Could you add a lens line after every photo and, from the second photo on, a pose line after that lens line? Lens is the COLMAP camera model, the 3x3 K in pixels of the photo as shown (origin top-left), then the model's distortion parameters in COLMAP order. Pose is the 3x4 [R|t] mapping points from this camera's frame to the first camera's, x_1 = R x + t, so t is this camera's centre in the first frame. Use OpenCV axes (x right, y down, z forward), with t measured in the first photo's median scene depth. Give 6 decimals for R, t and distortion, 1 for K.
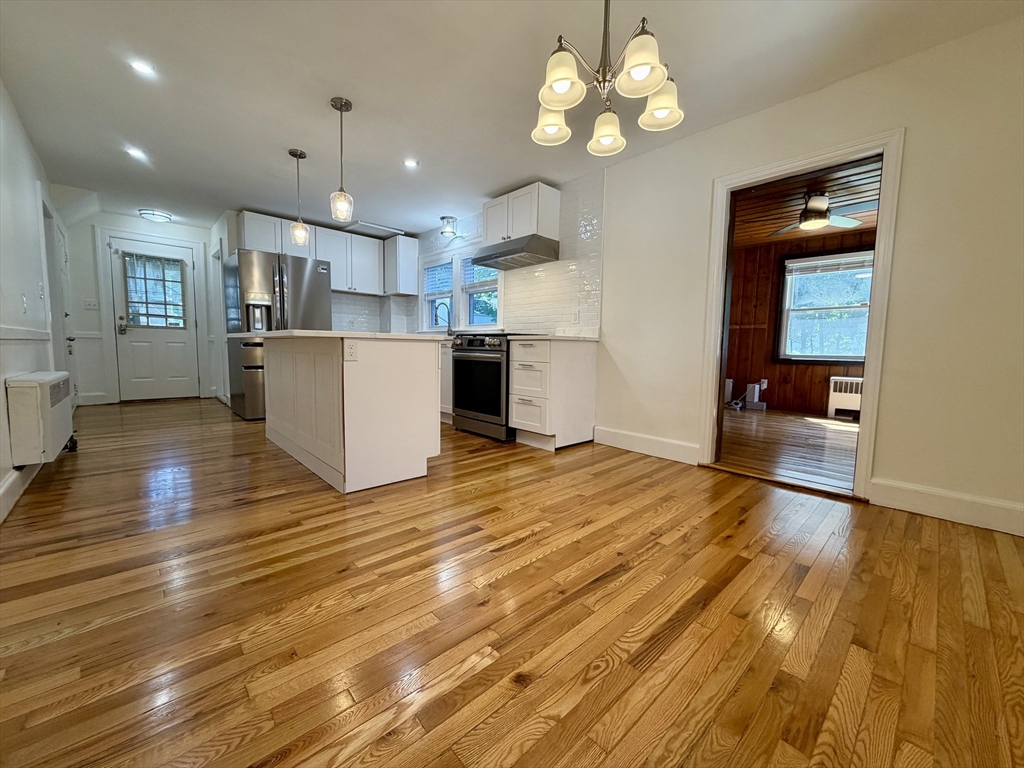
lens RADIAL K [[408.1, 0, 508.3], [0, 408.1, 385.2], [0, 0, 1]] dist [0.000351, -0.000009]
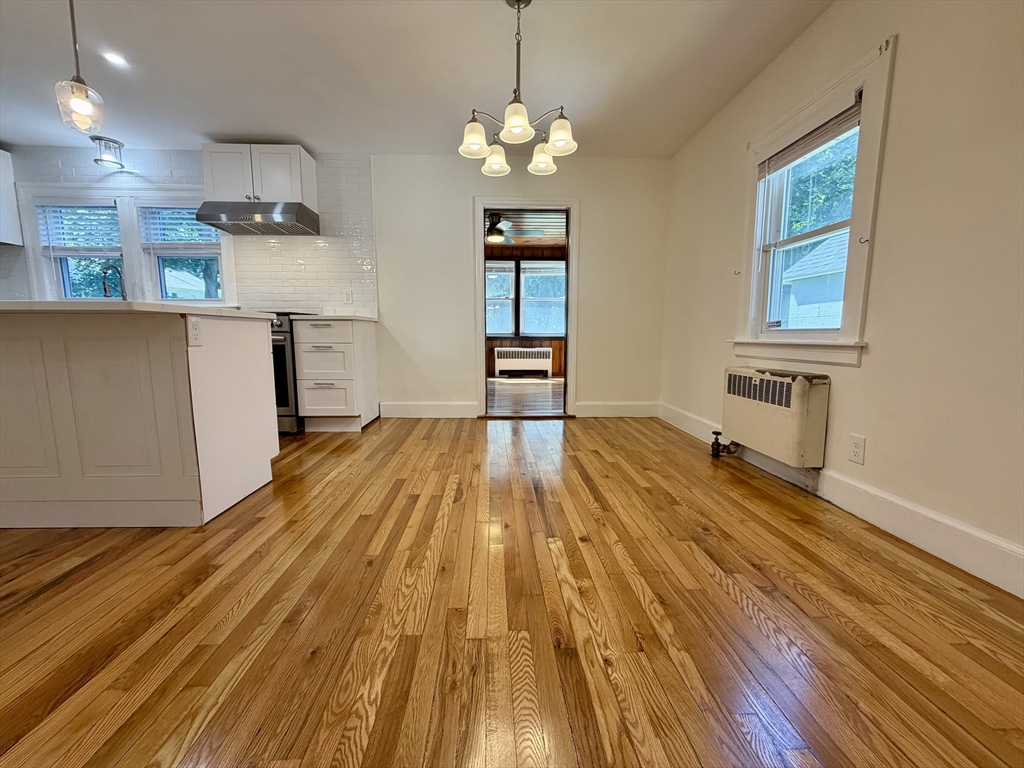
lens RADIAL K [[408.1, 0, 508.3], [0, 408.1, 385.2], [0, 0, 1]] dist [0.000351, -0.000009]
pose [[0.652084, -0.111366, 0.749923, -0.360750], [0.078151, 0.993757, 0.079622, -0.002442], [-0.754108, 0.006687, 0.656716, 0.055708]]
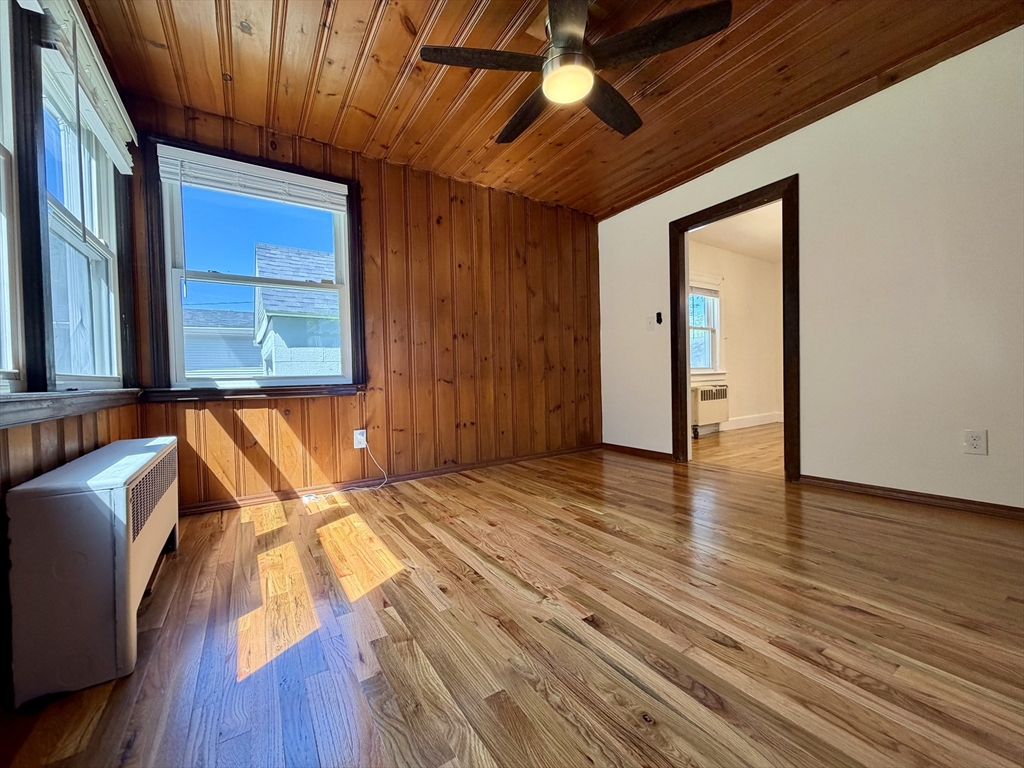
lens RADIAL K [[408.1, 0, 508.3], [0, 408.1, 385.2], [0, 0, 1]] dist [0.000351, -0.000009]
pose [[-0.984042, 0.005419, 0.177856, 0.803344], [0.025464, 0.993537, 0.110616, -0.116811], [-0.176107, 0.113379, -0.977820, 1.643111]]
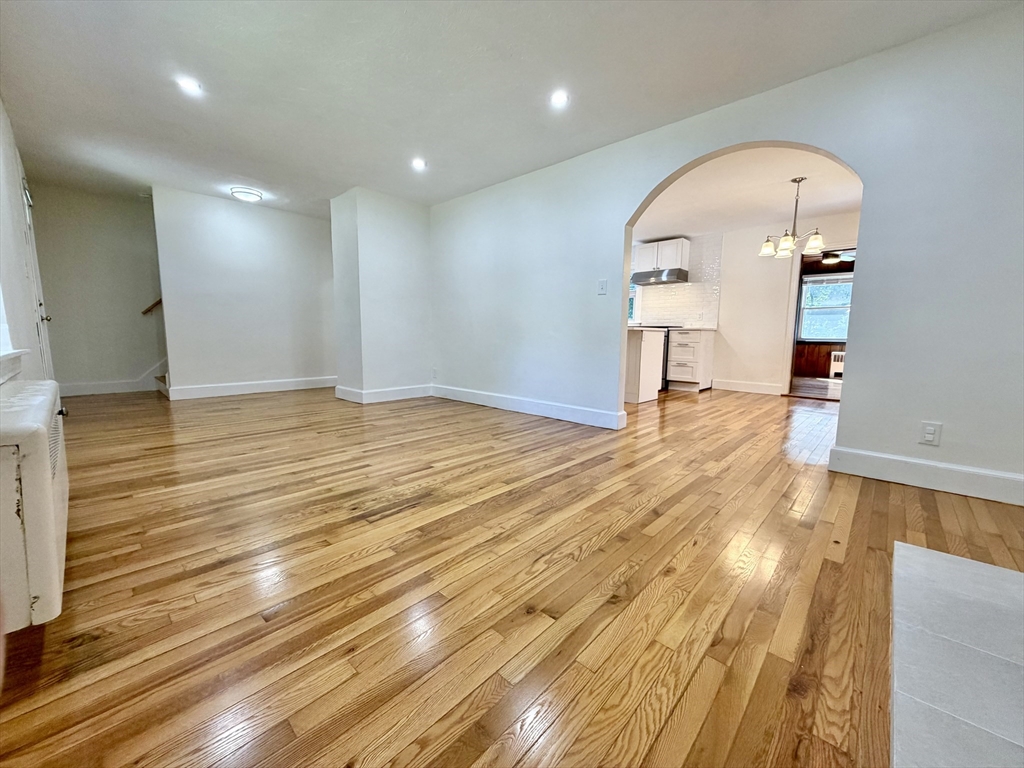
lens RADIAL K [[408.1, 0, 508.3], [0, 408.1, 385.2], [0, 0, 1]] dist [0.000351, -0.000009]
pose [[0.998233, -0.013829, 0.057791, -0.765893], [0.012068, 0.999456, 0.030702, 0.061836], [-0.058184, -0.029950, 0.997857, -0.696948]]
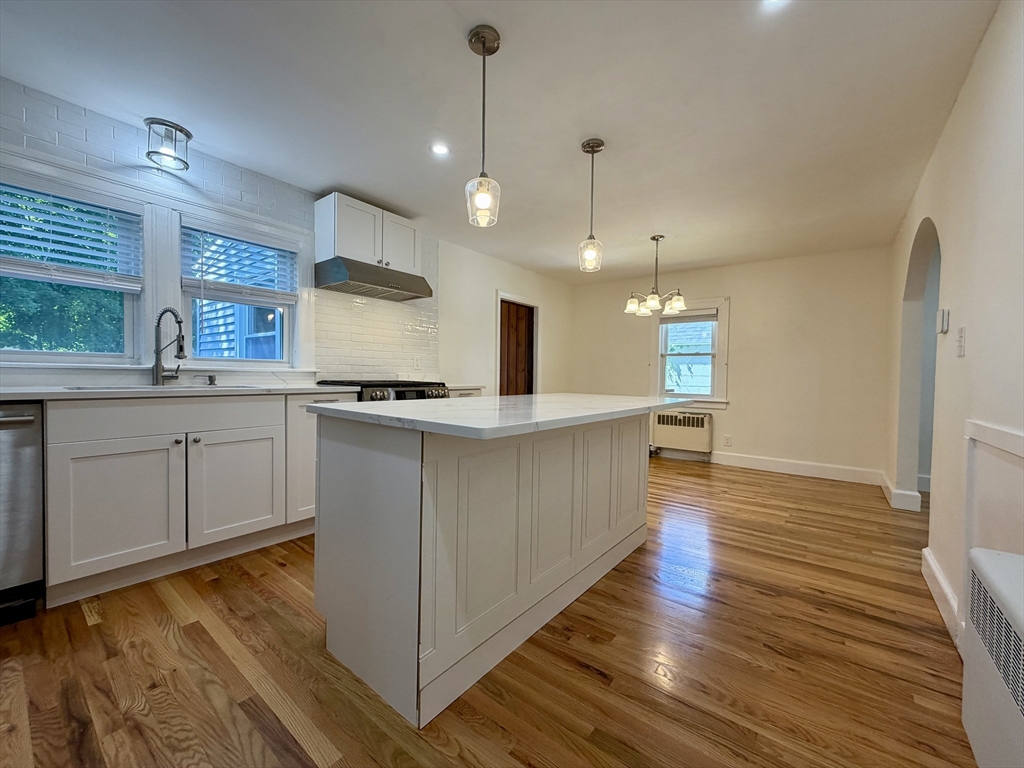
lens RADIAL K [[408.1, 0, 508.3], [0, 408.1, 385.2], [0, 0, 1]] dist [0.000351, -0.000009]
pose [[-0.153956, -0.047371, 0.986942, -0.914312], [0.069711, 0.995840, 0.058672, -0.160684], [-0.985616, 0.077834, -0.150013, 0.961169]]
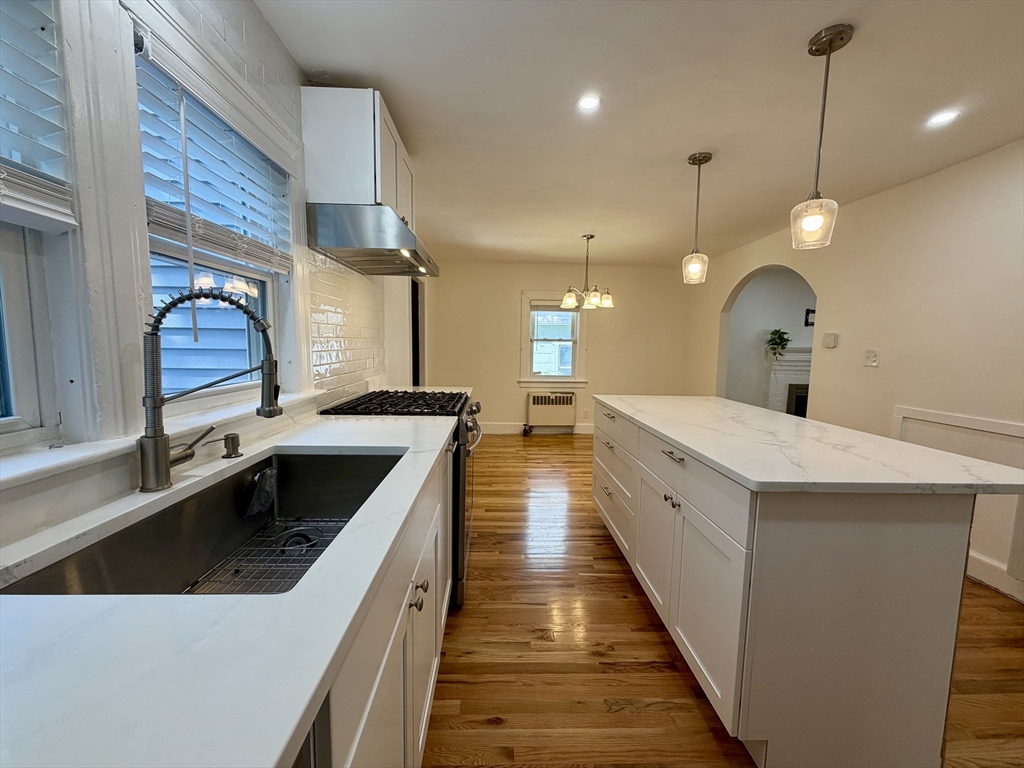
lens RADIAL K [[408.1, 0, 508.3], [0, 408.1, 385.2], [0, 0, 1]] dist [0.000351, -0.000009]
pose [[-0.754864, -0.096025, 0.648814, -0.512539], [0.029330, 0.983293, 0.179653, -0.258791], [-0.655225, 0.154643, -0.739436, 1.437695]]
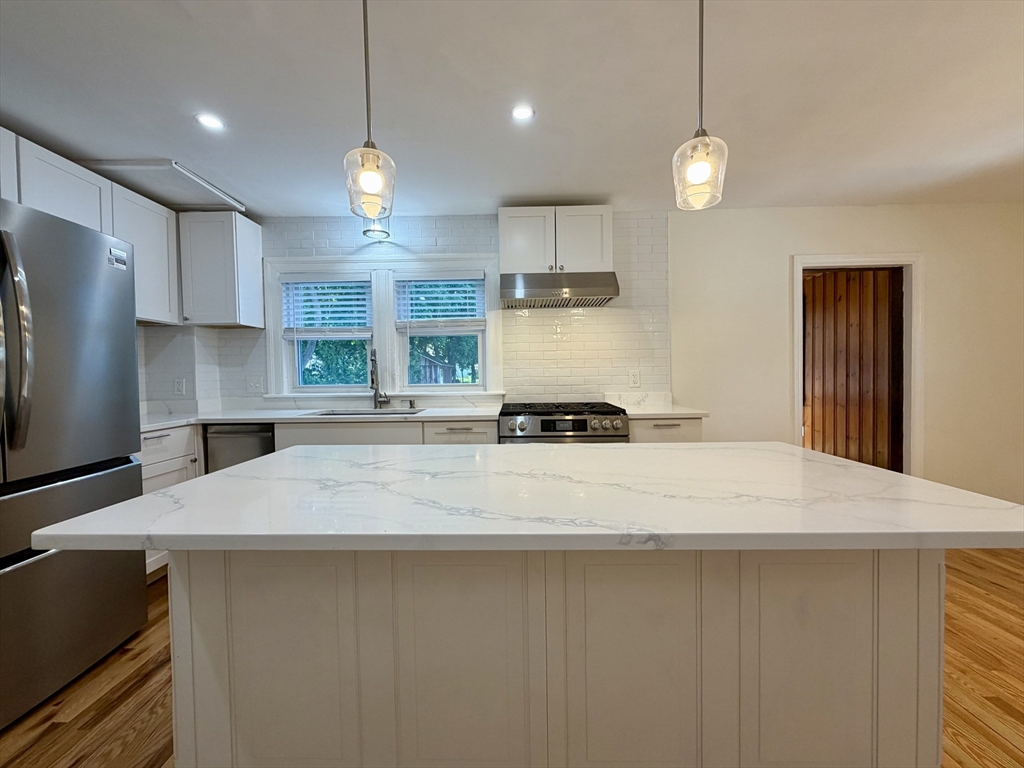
lens RADIAL K [[419.7, 0, 509.1], [0, 419.7, 385.5], [0, 0, 1]] dist [0.000673, 0.000212]
pose [[0.693329, -0.048422, 0.718992, -0.626708], [0.092431, 0.995474, -0.022090, -0.164068], [-0.714668, 0.081773, 0.694667, 0.618862]]
